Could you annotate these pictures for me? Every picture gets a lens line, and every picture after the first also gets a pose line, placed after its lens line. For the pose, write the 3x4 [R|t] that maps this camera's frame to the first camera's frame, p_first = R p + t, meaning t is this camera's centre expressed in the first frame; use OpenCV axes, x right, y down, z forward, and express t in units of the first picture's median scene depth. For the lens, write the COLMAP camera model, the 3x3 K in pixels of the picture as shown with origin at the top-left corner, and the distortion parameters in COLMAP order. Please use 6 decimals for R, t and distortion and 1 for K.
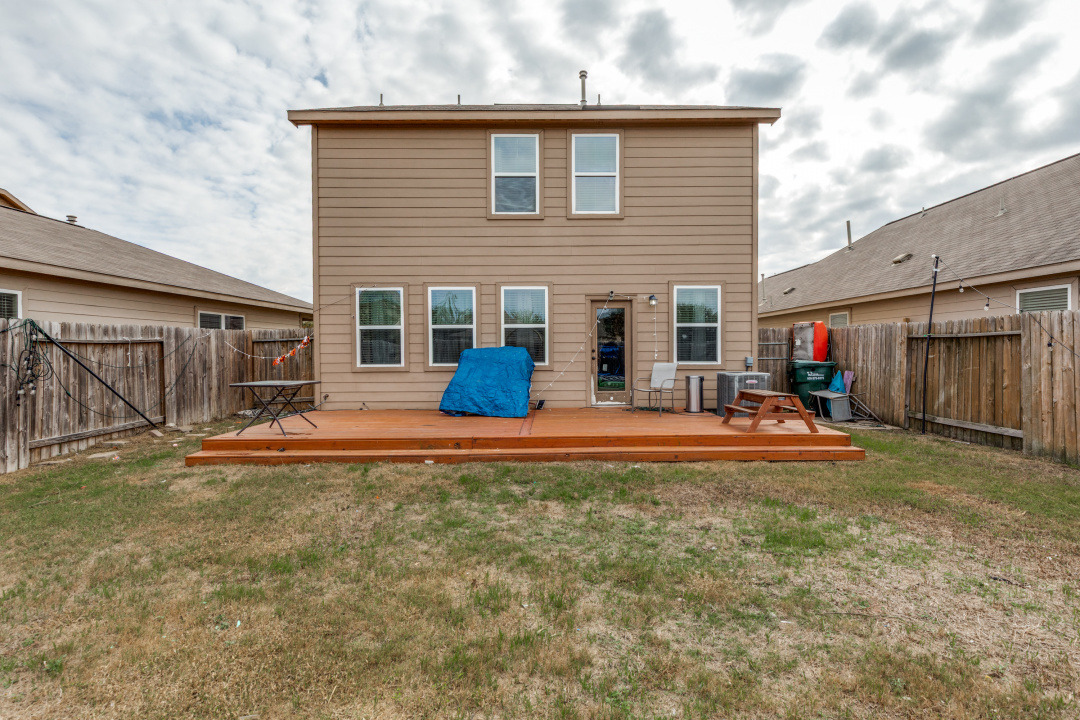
lens RADIAL K [[501.2, 0, 555.3], [0, 501.2, 358.7], [0, 0, 1]] dist [0.008522, -0.002311]
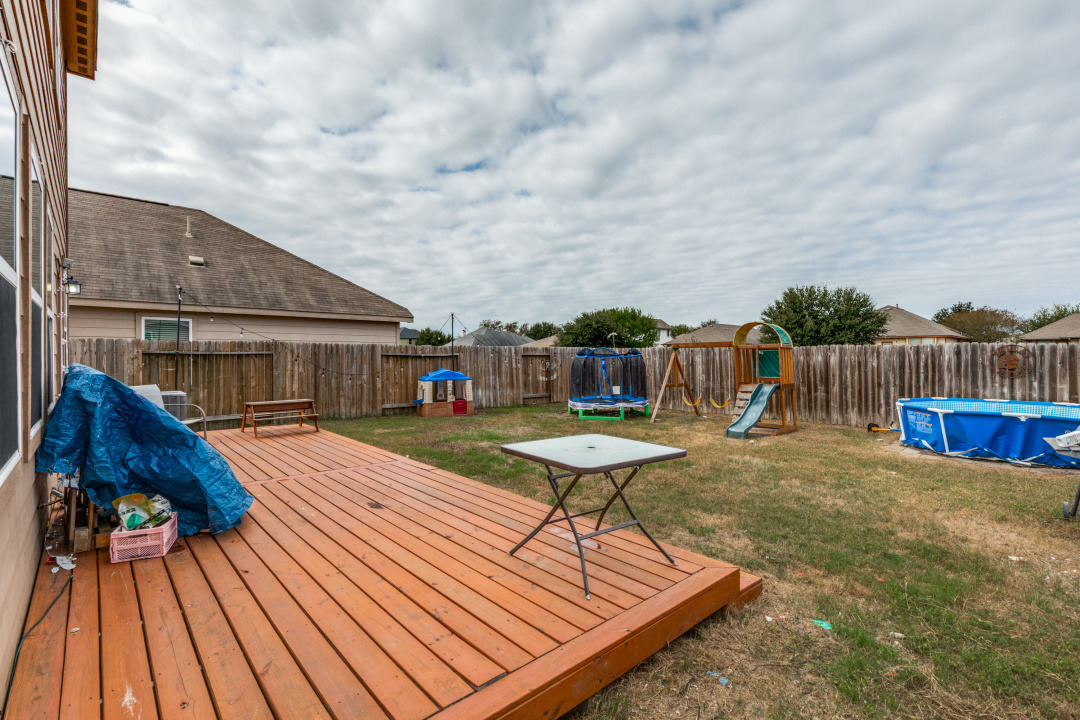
lens RADIAL K [[501.2, 0, 541.0], [0, 501.2, 353.7], [0, 0, 1]] dist [0.008522, -0.002311]
pose [[-0.673285, 0.006198, 0.739357, -0.632969], [0.014950, 0.999875, 0.005232, -0.030622], [-0.739232, 0.014576, -0.673293, 1.008361]]
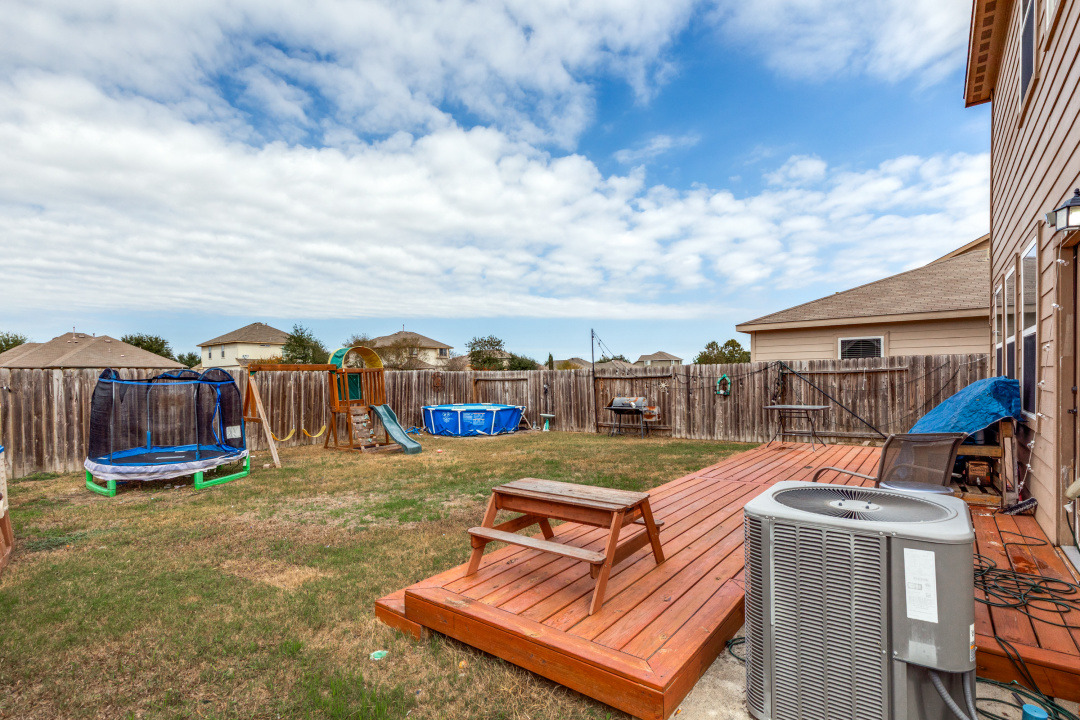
lens RADIAL K [[501.2, 0, 525.9], [0, 501.2, 379.6], [0, 0, 1]] dist [0.008522, -0.002311]
pose [[-0.633036, 0.012665, -0.774019, 0.586392], [0.003203, 0.999900, 0.013741, -0.026229], [0.774116, 0.006219, -0.633014, 0.930743]]
